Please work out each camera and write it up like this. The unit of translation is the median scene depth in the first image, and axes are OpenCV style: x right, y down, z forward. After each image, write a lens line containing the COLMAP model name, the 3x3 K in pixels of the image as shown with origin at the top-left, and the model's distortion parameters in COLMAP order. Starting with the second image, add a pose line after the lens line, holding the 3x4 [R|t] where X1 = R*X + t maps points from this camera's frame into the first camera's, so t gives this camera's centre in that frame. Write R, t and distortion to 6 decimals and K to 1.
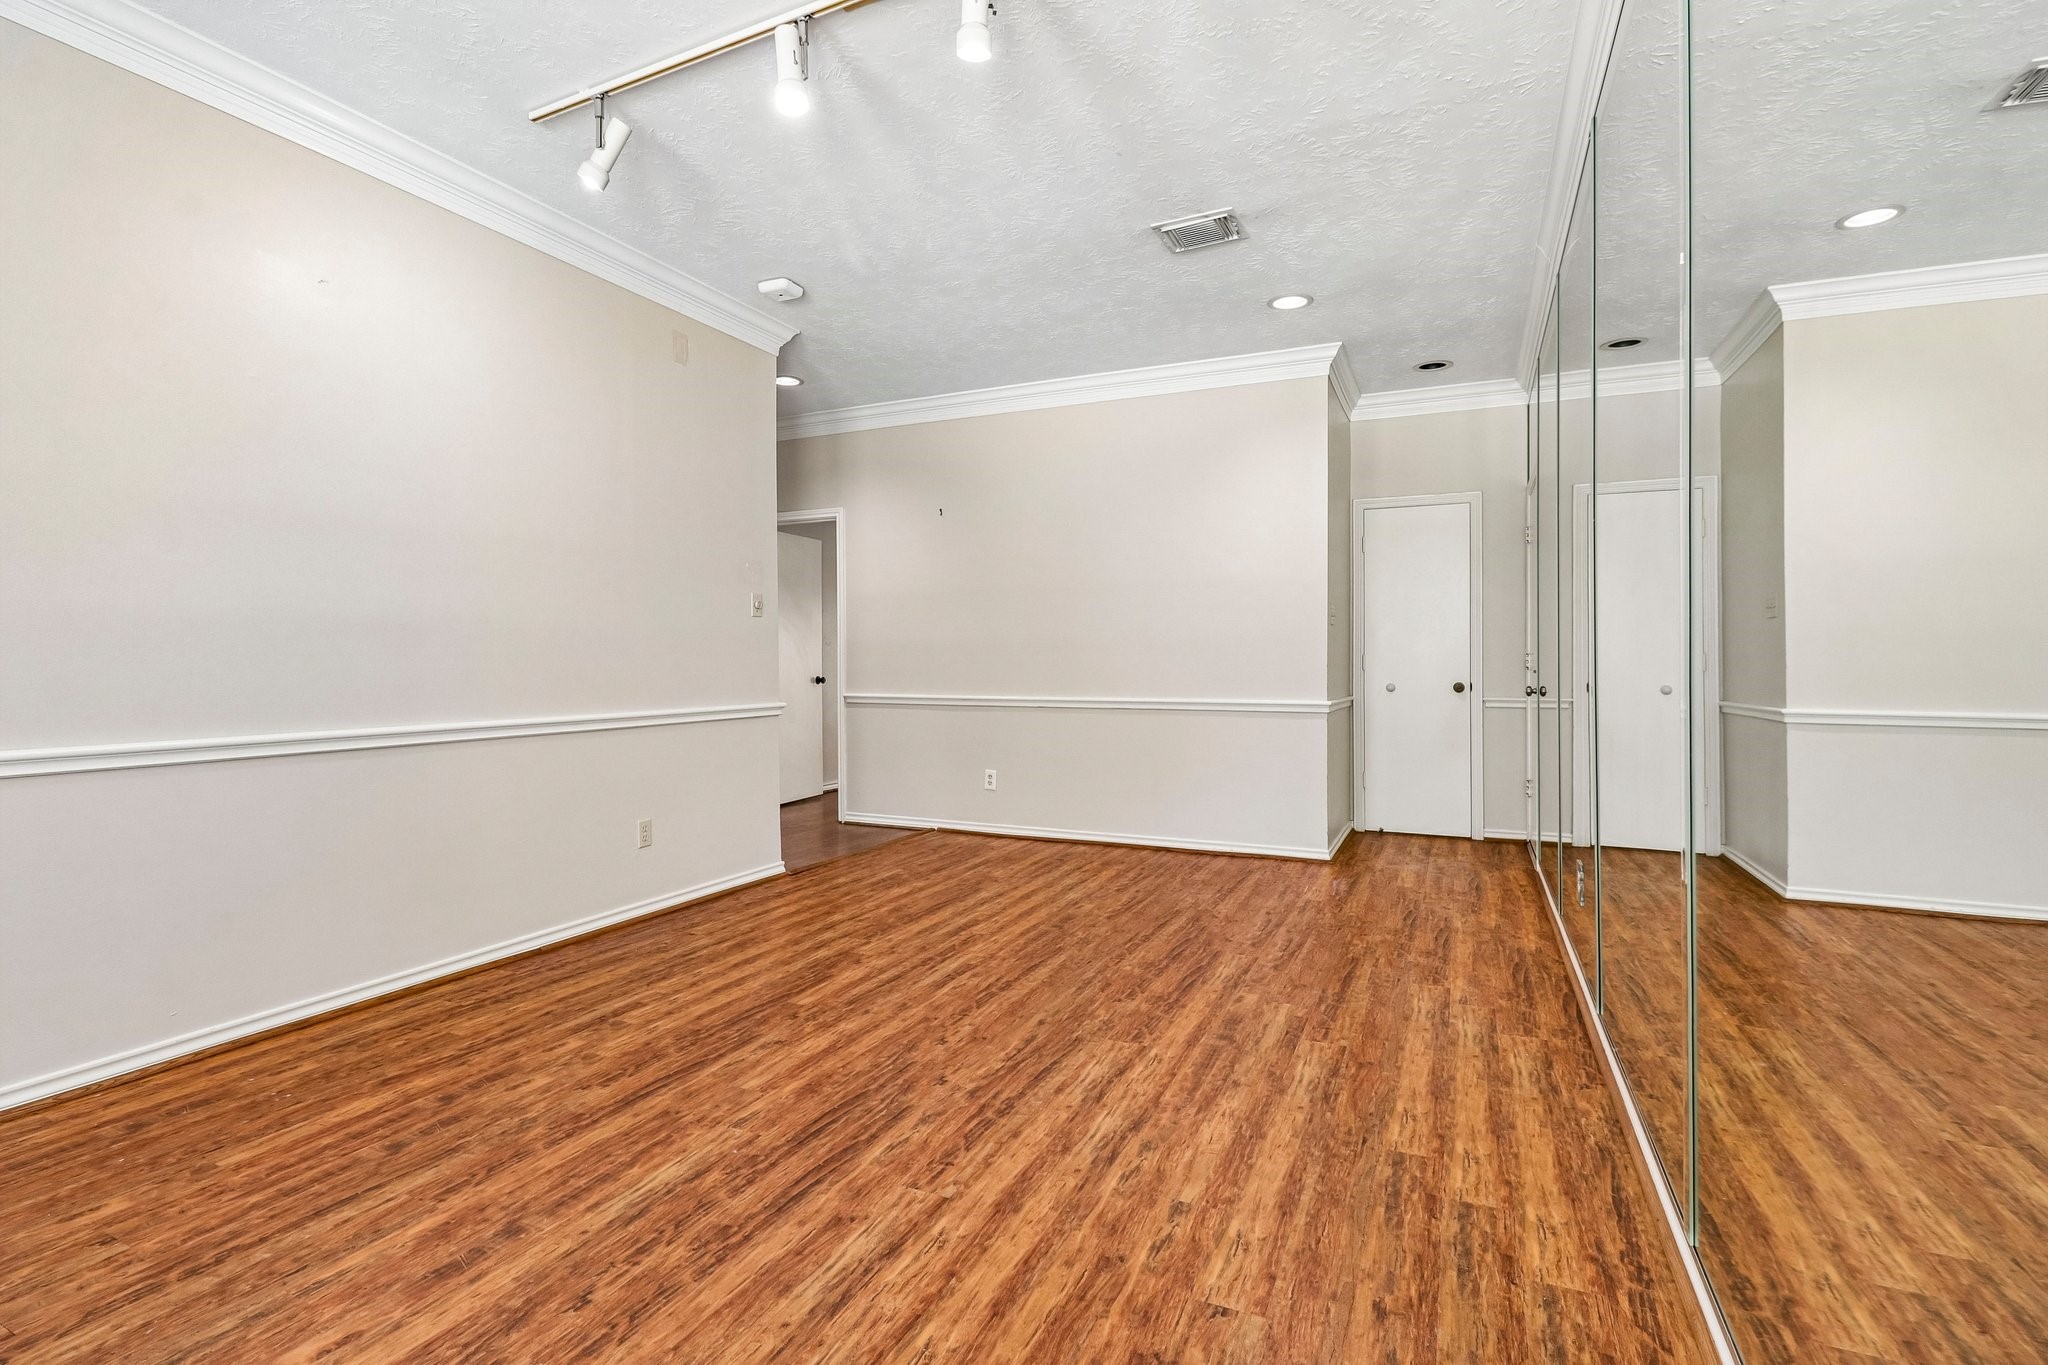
lens RADIAL K [[960.3, 0, 1015.0], [0, 960.3, 669.8], [0, 0, 1]] dist [-0.042335, -0.000185]
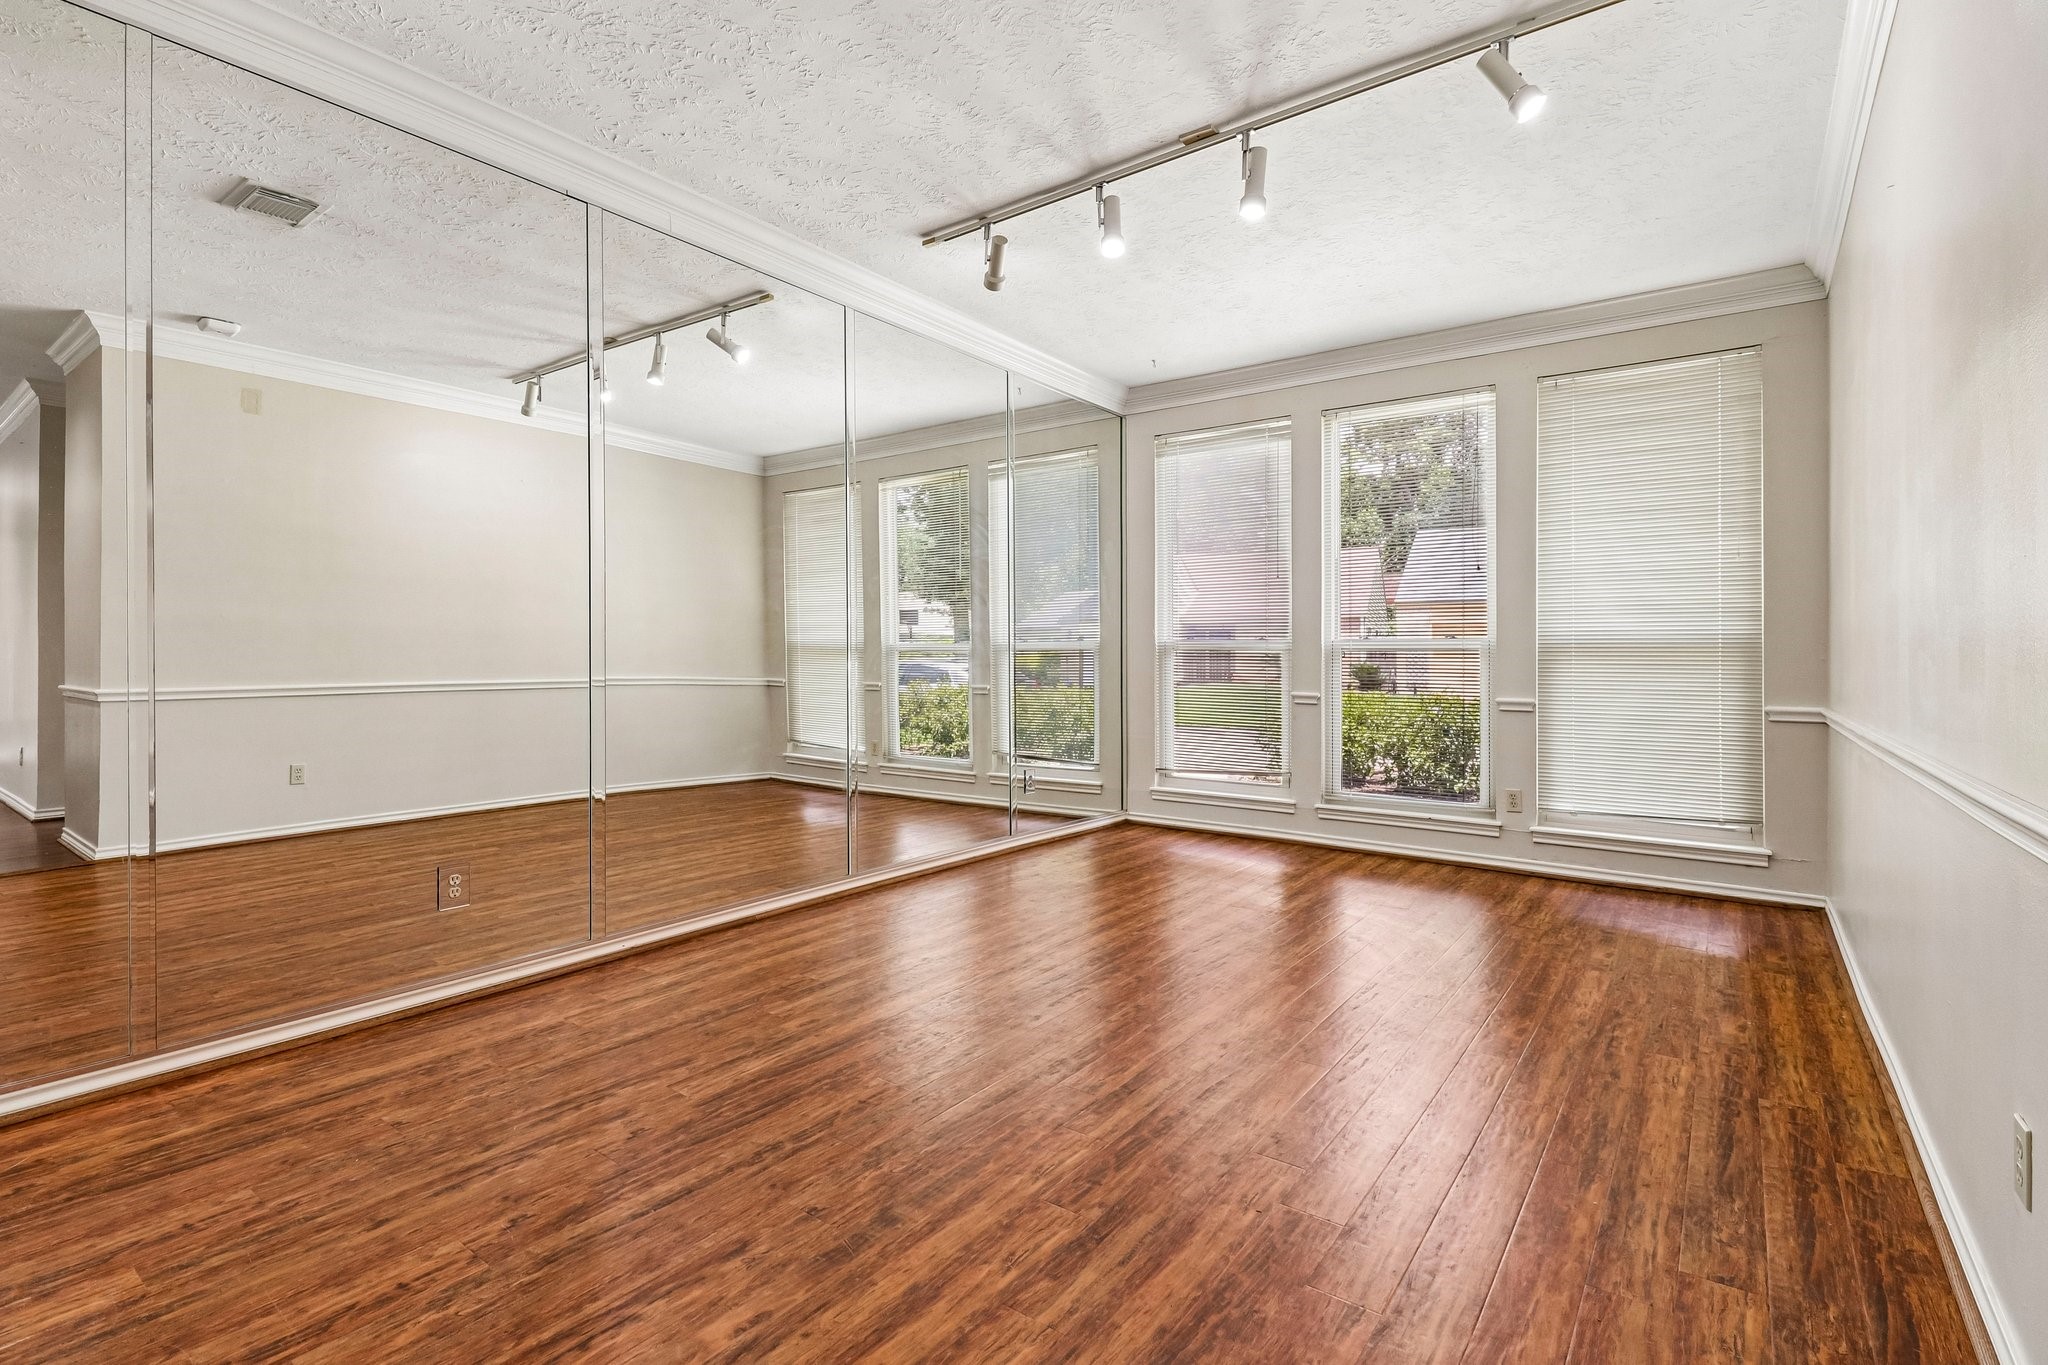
lens RADIAL K [[960.3, 0, 1015.0], [0, 960.3, 669.8], [0, 0, 1]] dist [-0.042335, -0.000185]
pose [[-0.979334, -0.005556, 0.202175, -0.133064], [-0.002362, 0.999869, 0.016035, -0.004967], [-0.202237, 0.015226, -0.979218, 1.784852]]
